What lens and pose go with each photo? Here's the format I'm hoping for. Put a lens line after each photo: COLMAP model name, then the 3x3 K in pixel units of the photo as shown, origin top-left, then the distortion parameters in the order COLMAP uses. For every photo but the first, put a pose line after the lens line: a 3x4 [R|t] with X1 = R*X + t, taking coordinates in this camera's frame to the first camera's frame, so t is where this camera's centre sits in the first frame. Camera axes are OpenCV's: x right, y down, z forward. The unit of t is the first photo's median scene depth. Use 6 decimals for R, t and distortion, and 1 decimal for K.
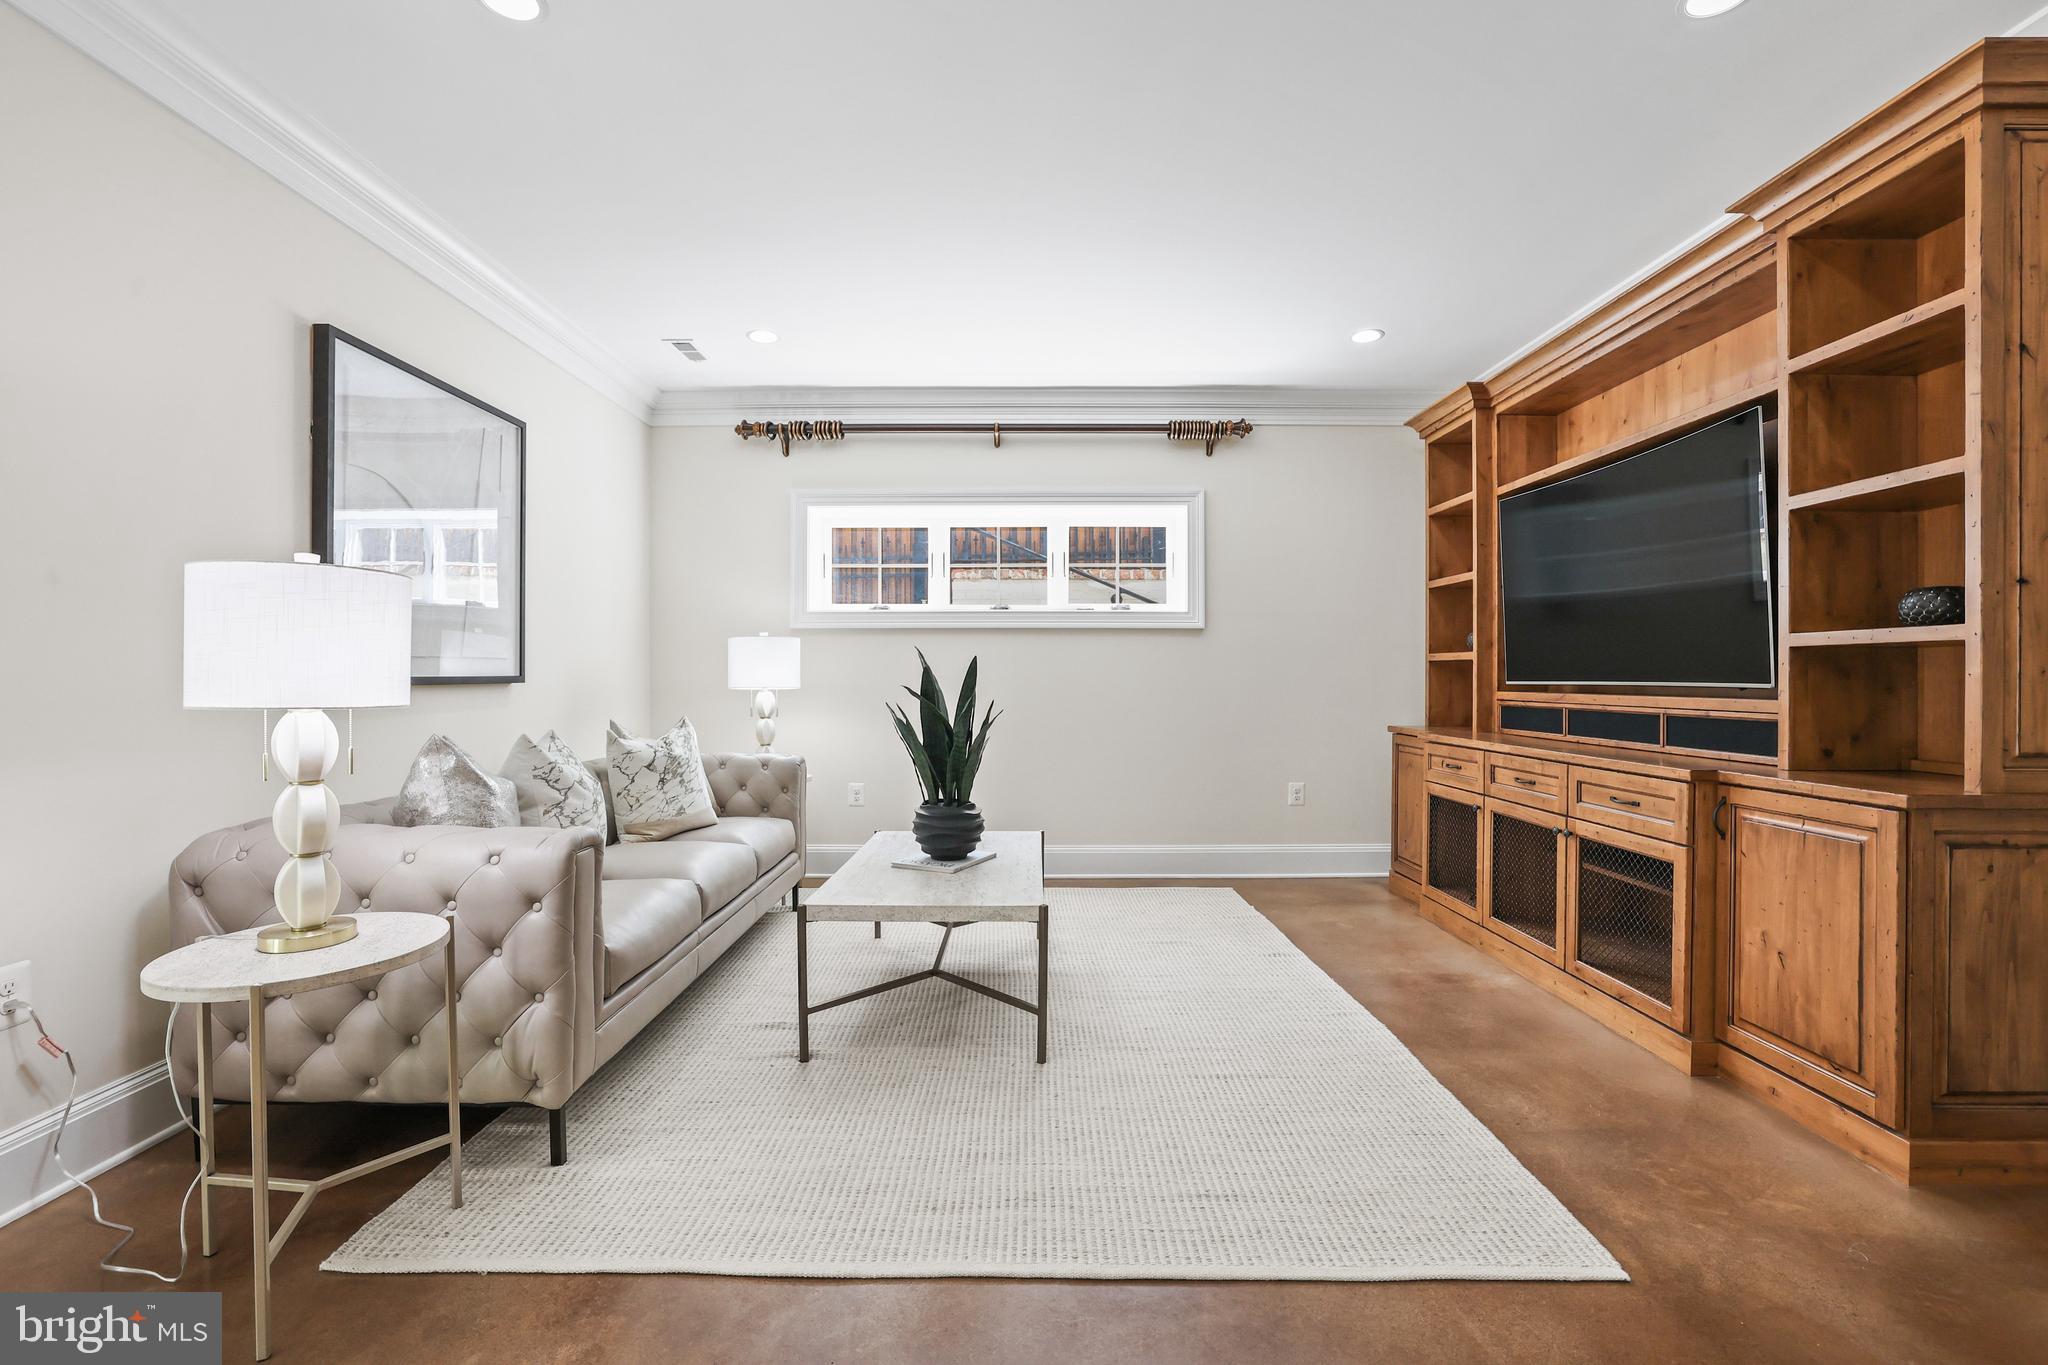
lens RADIAL K [[903.5, 0, 1021.0], [0, 903.5, 676.8], [0, 0, 1]] dist [-0.045439, 0.015814]
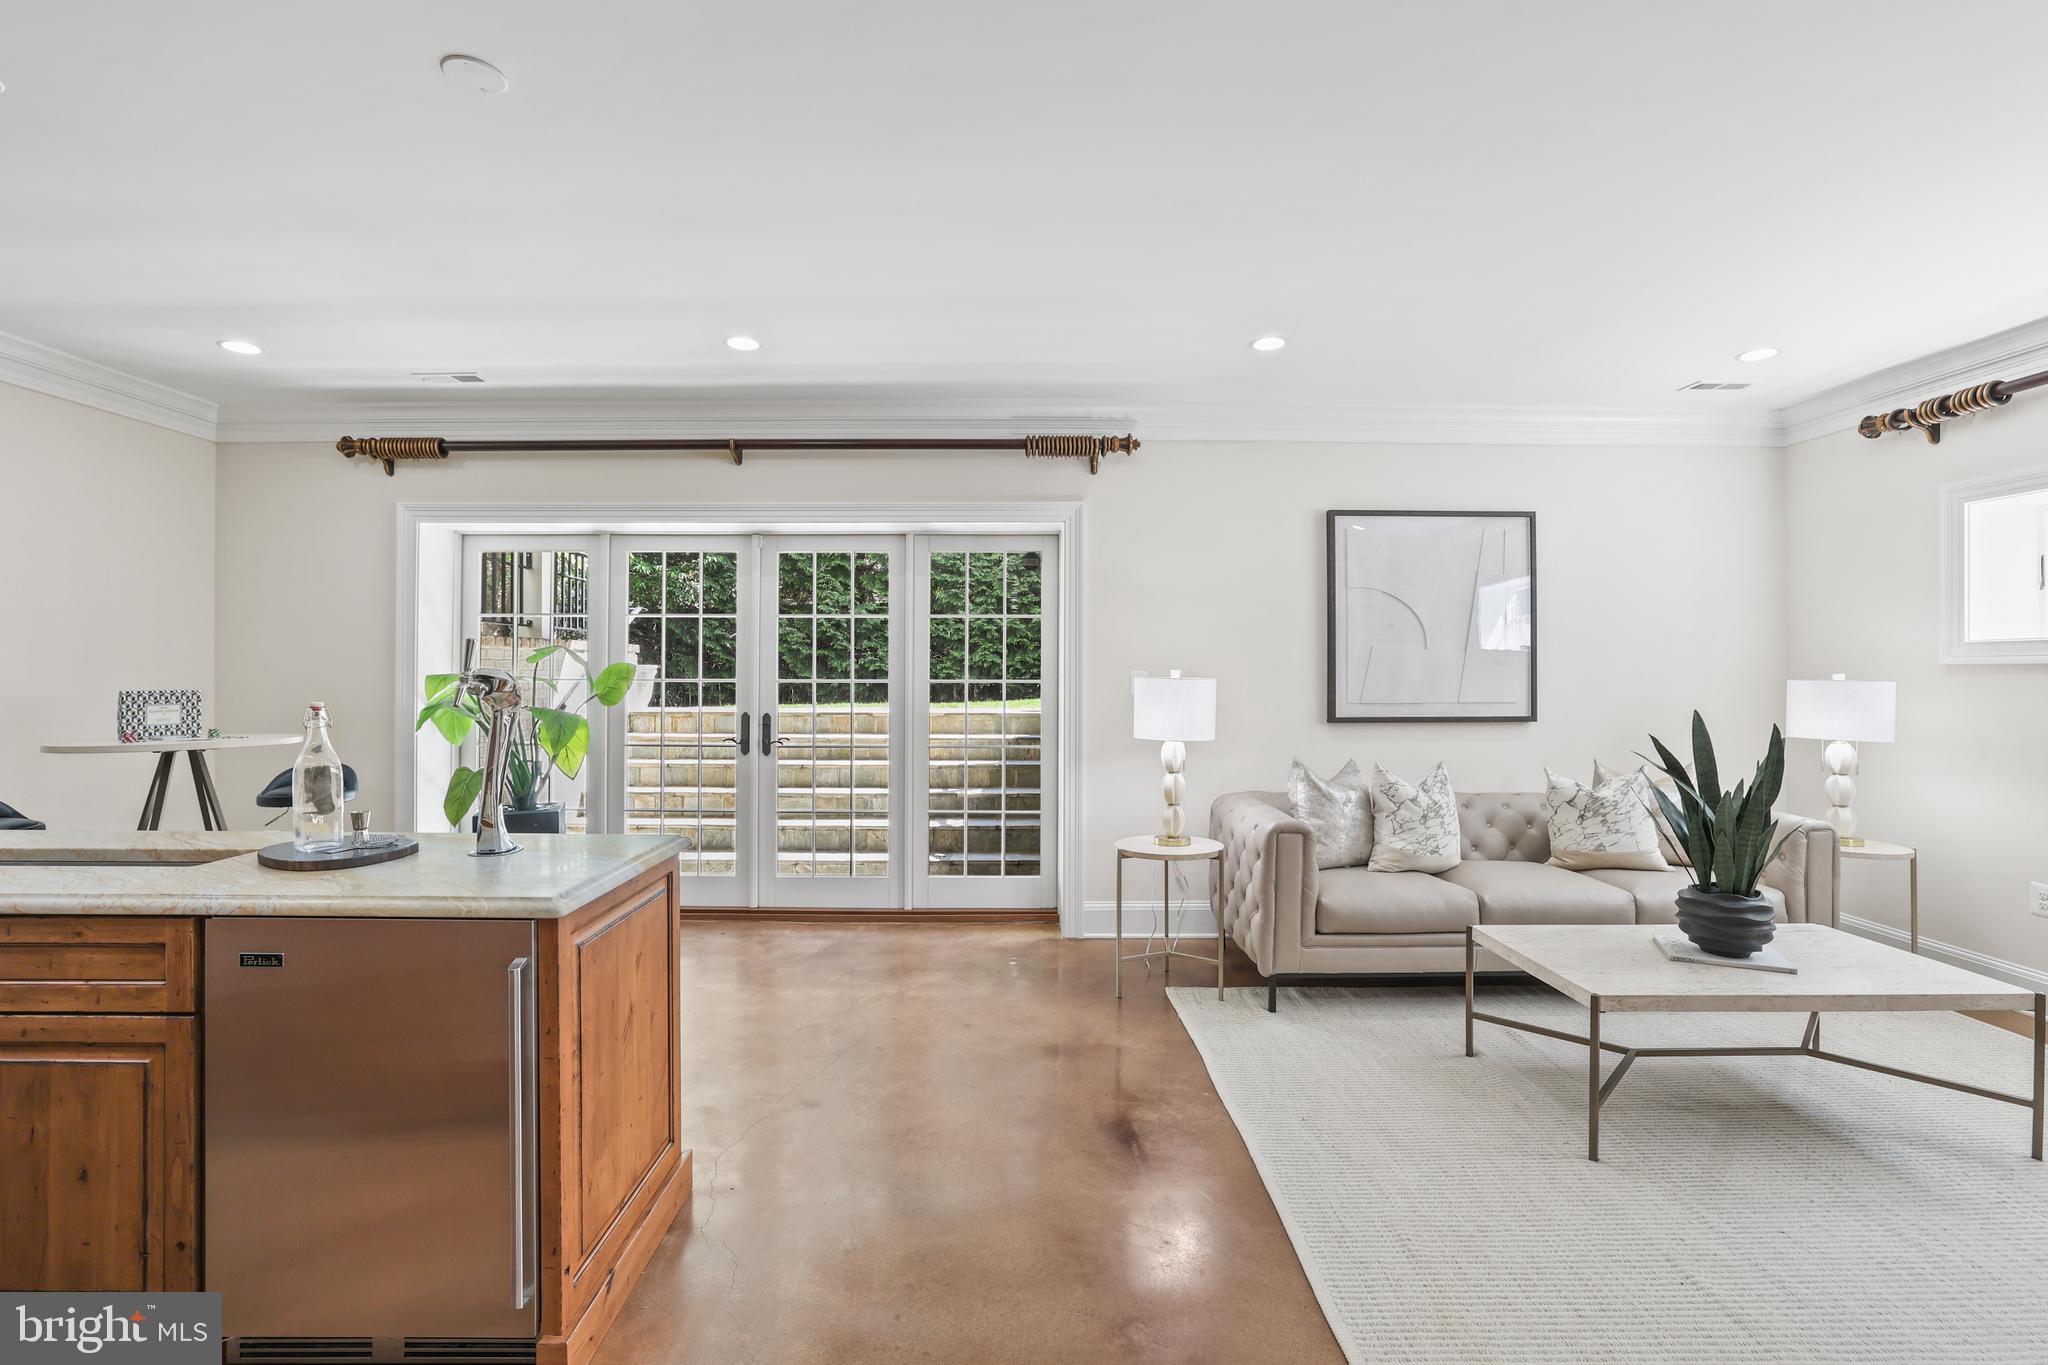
lens RADIAL K [[903.5, 0, 1008.7], [0, 903.5, 666.6], [0, 0, 1]] dist [-0.045439, 0.015814]
pose [[0.012126, -0.005352, -0.999912, 0.777085], [-0.003458, 0.999979, -0.005394, -0.070778], [0.999920, 0.003523, 0.012107, 0.295305]]
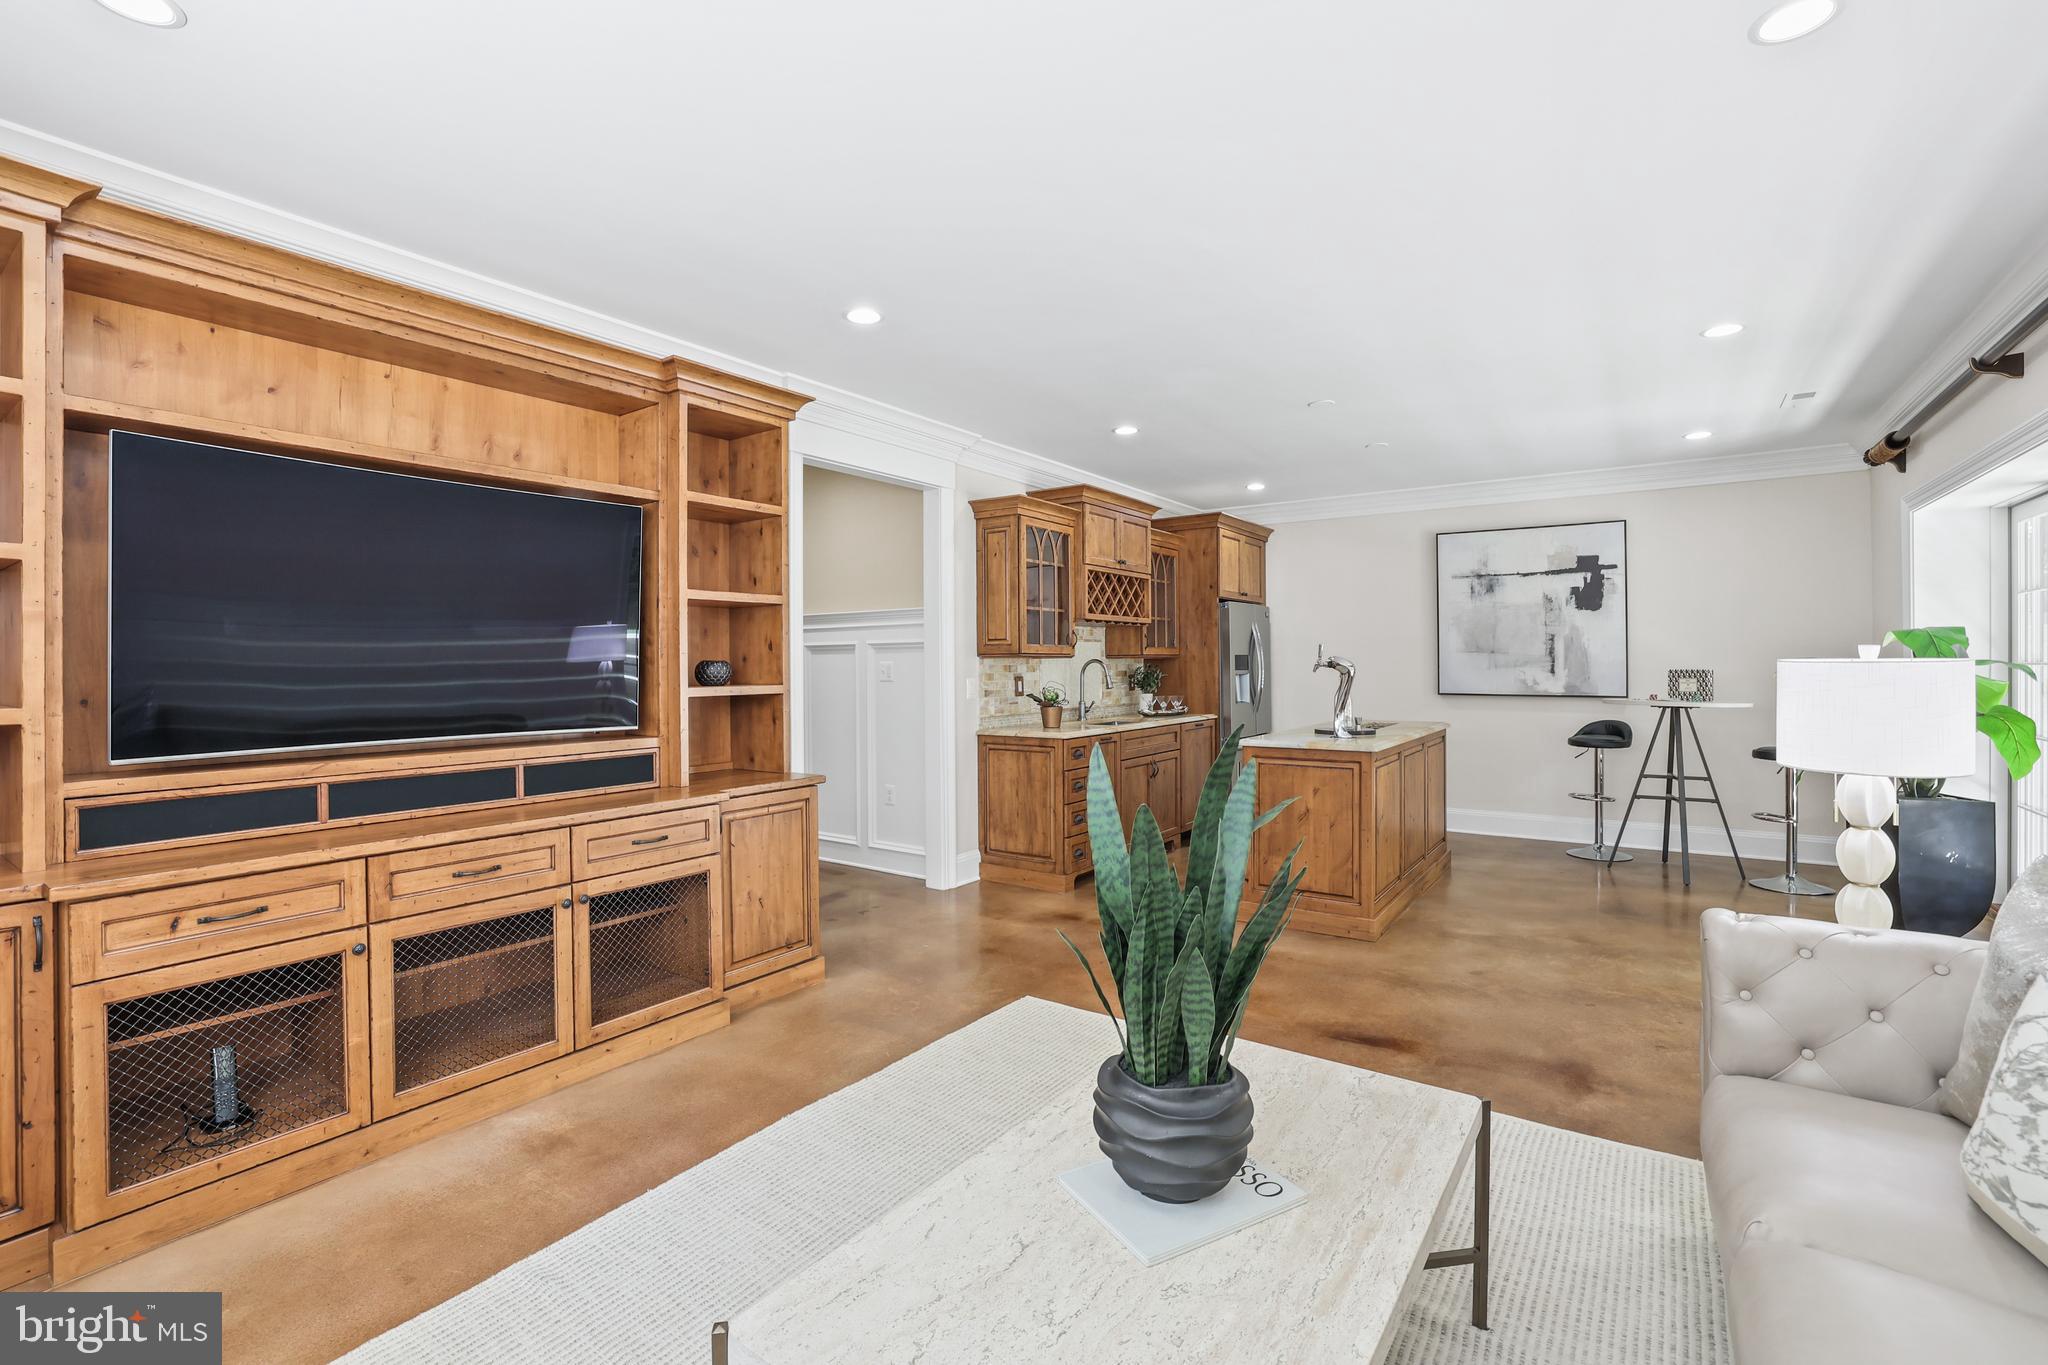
lens RADIAL K [[903.5, 0, 1027.8], [0, 903.5, 658.3], [0, 0, 1]] dist [-0.045439, 0.015814]
pose [[-0.820003, 0.009006, 0.572288, -0.290525], [0.007686, 0.999959, -0.004723, -0.065255], [-0.572308, 0.000526, -0.820039, 1.428755]]
